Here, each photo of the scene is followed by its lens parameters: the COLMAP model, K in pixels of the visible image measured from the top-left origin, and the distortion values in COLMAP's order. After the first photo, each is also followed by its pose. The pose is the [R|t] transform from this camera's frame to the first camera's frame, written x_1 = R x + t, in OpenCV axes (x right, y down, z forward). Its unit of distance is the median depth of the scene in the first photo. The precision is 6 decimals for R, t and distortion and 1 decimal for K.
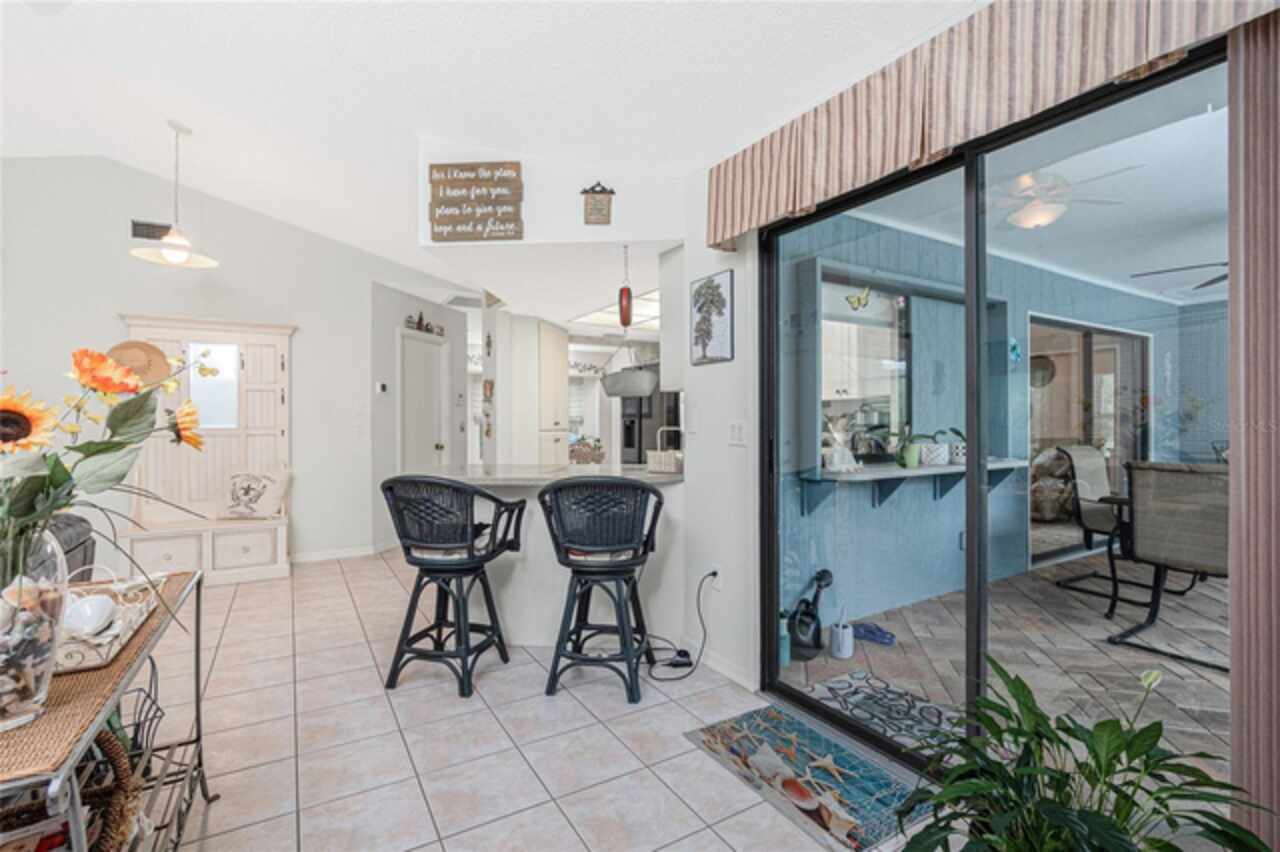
lens RADIAL K [[586.0, 0, 646.1], [0, 586.0, 425.3], [0, 0, 1]] dist [-0.013520, 0.002844]
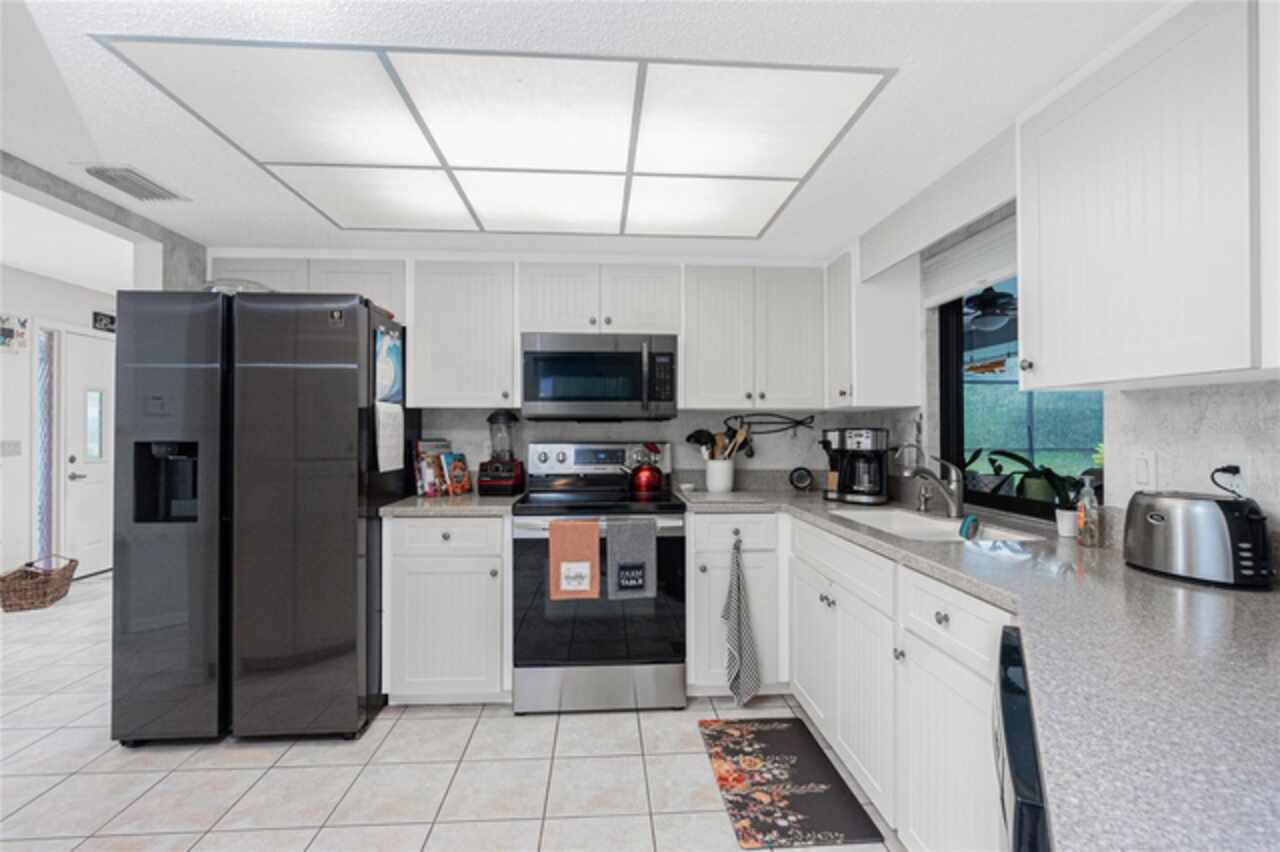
lens RADIAL K [[586.0, 0, 641.4], [0, 586.0, 425.7], [0, 0, 1]] dist [-0.013520, 0.002844]
pose [[0.483107, 0.008317, 0.875522, -0.438934], [0.005717, 0.999904, -0.012653, -0.027471], [-0.875543, 0.011118, 0.483013, 1.248380]]
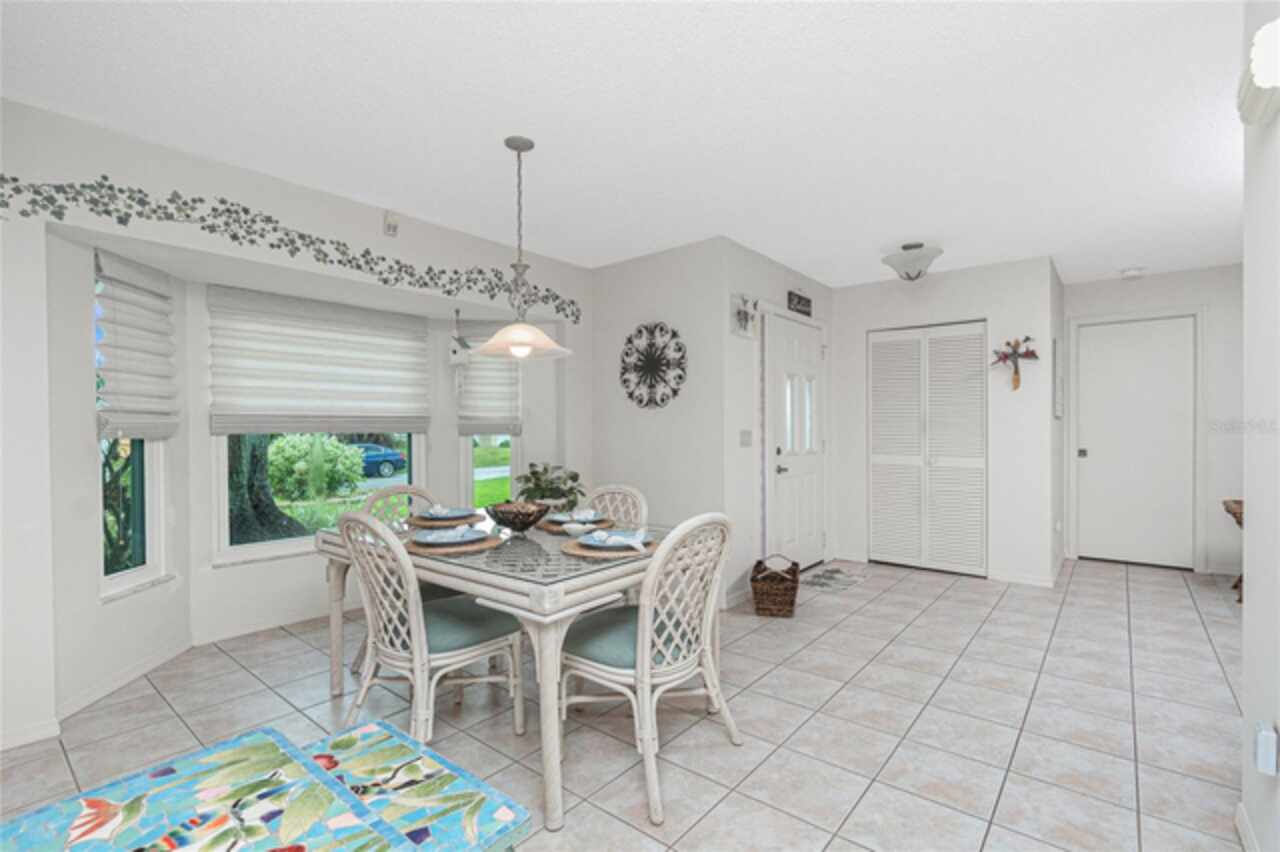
lens RADIAL K [[586.0, 0, 640.5], [0, 586.0, 432.9], [0, 0, 1]] dist [-0.013520, 0.002844]
pose [[0.951149, -0.008110, 0.308626, -0.593189], [0.007428, 0.999967, 0.003385, -0.018612], [-0.308644, -0.000927, 0.951177, 2.047382]]
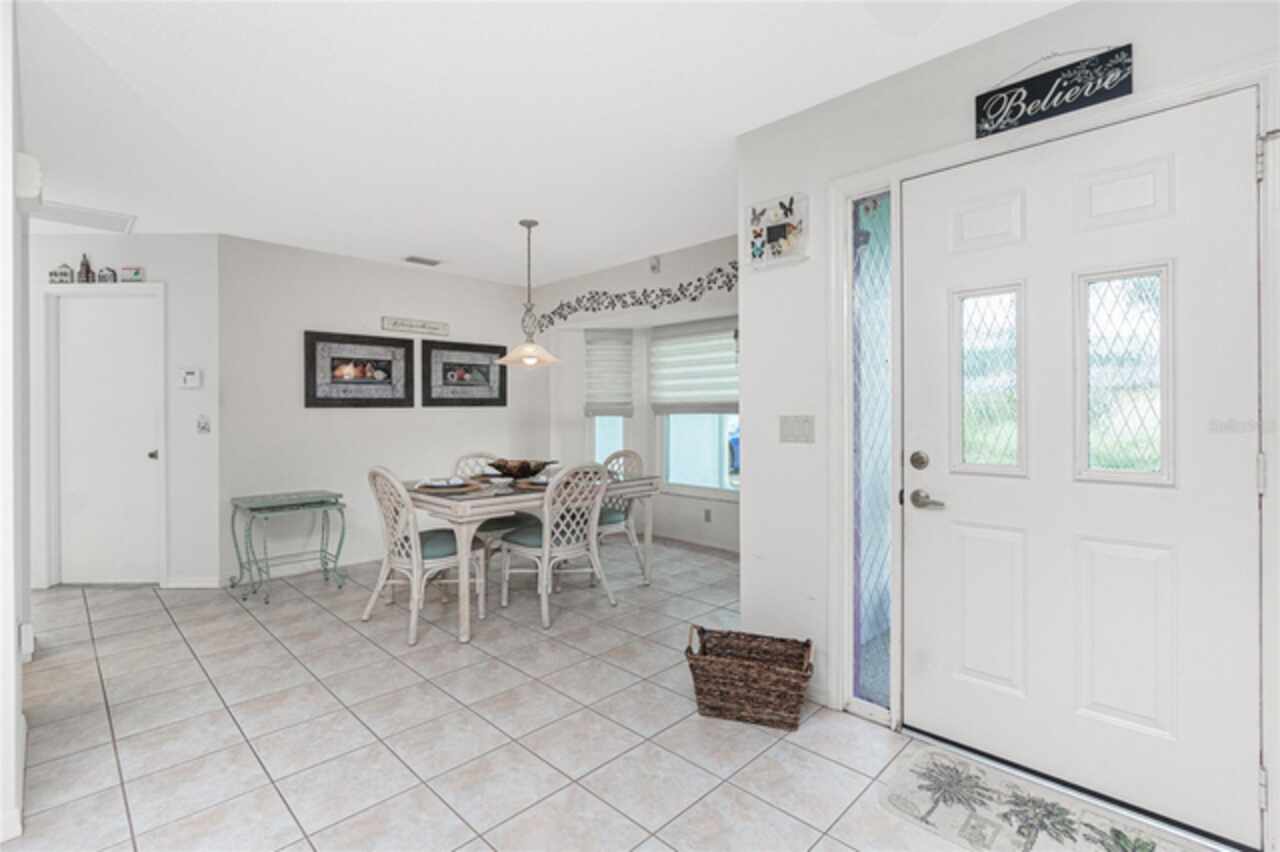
lens RADIAL K [[586.0, 0, 641.6], [0, 586.0, 412.6], [0, 0, 1]] dist [-0.013520, 0.002844]
pose [[0.222631, 0.000421, -0.974903, 0.784115], [0.001448, 0.999999, 0.000762, -0.023752], [0.974902, -0.001582, 0.222630, 2.851427]]
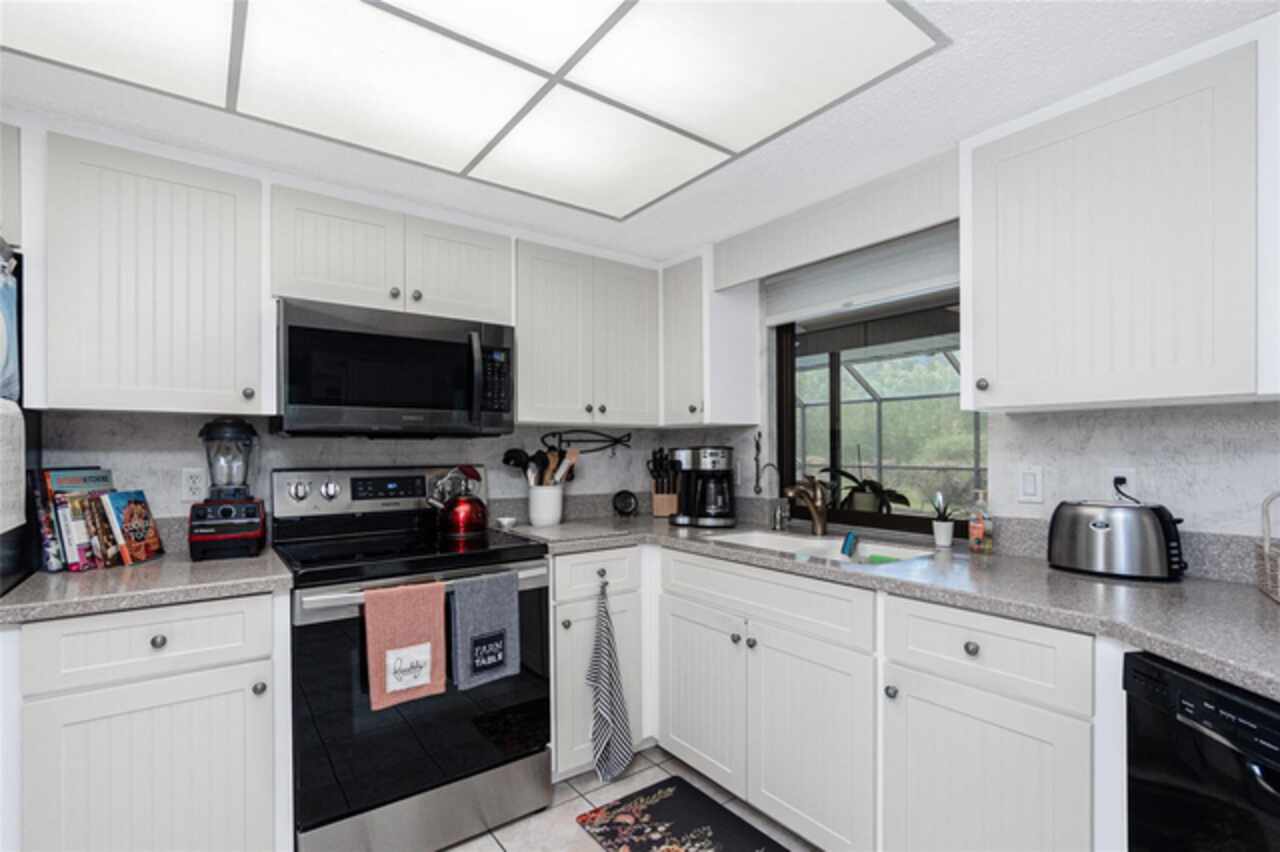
lens RADIAL K [[586.0, 0, 642.1], [0, 586.0, 452.5], [0, 0, 1]] dist [-0.013520, 0.002844]
pose [[-0.076103, -0.003221, 0.997095, -0.324663], [0.010399, 0.999938, 0.004024, -0.029367], [-0.997046, 0.010675, -0.076064, 1.555504]]
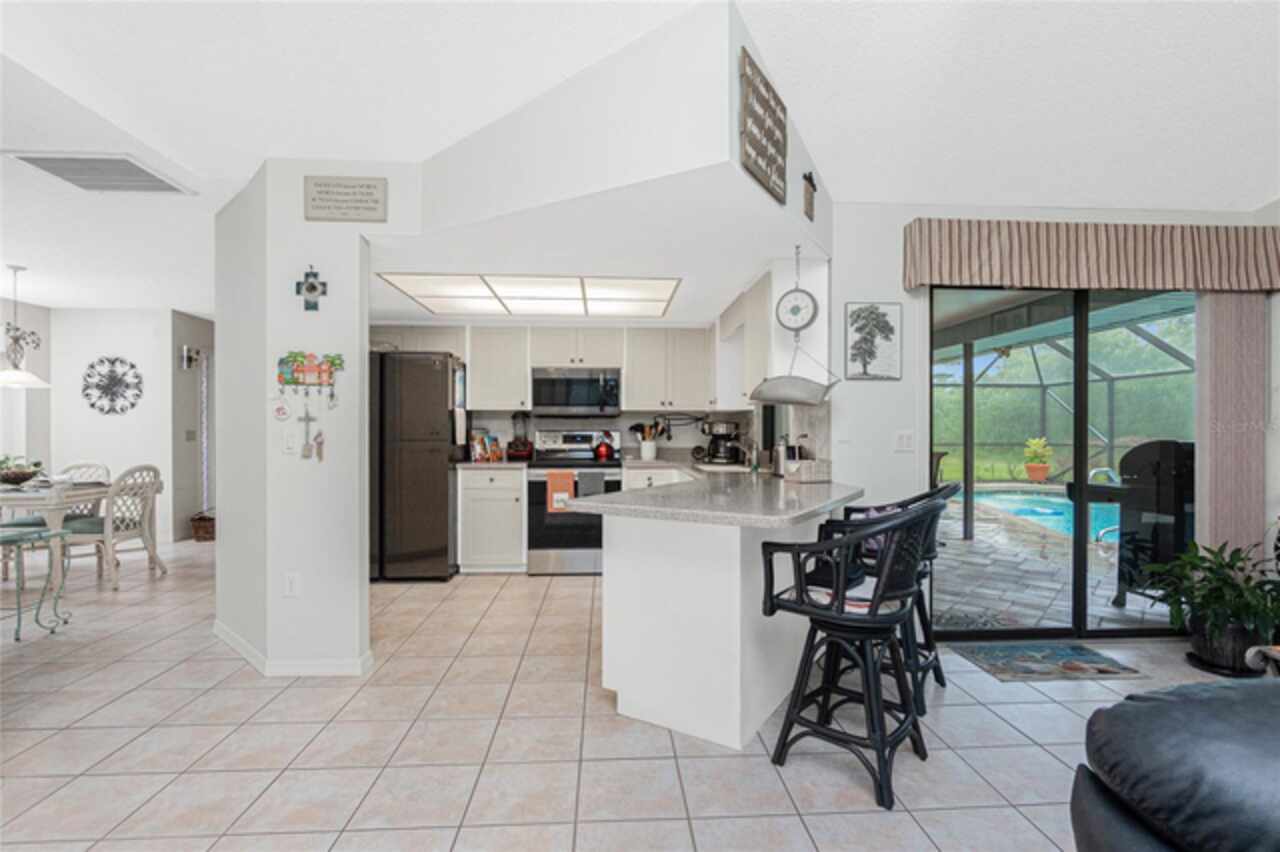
lens RADIAL K [[586.0, 0, 649.7], [0, 586.0, 434.6], [0, 0, 1]] dist [-0.013520, 0.002844]
pose [[0.475885, -0.004970, 0.879493, -1.016847], [0.003399, 0.999987, 0.003812, -0.005056], [-0.879501, 0.001175, 0.475896, 0.781760]]
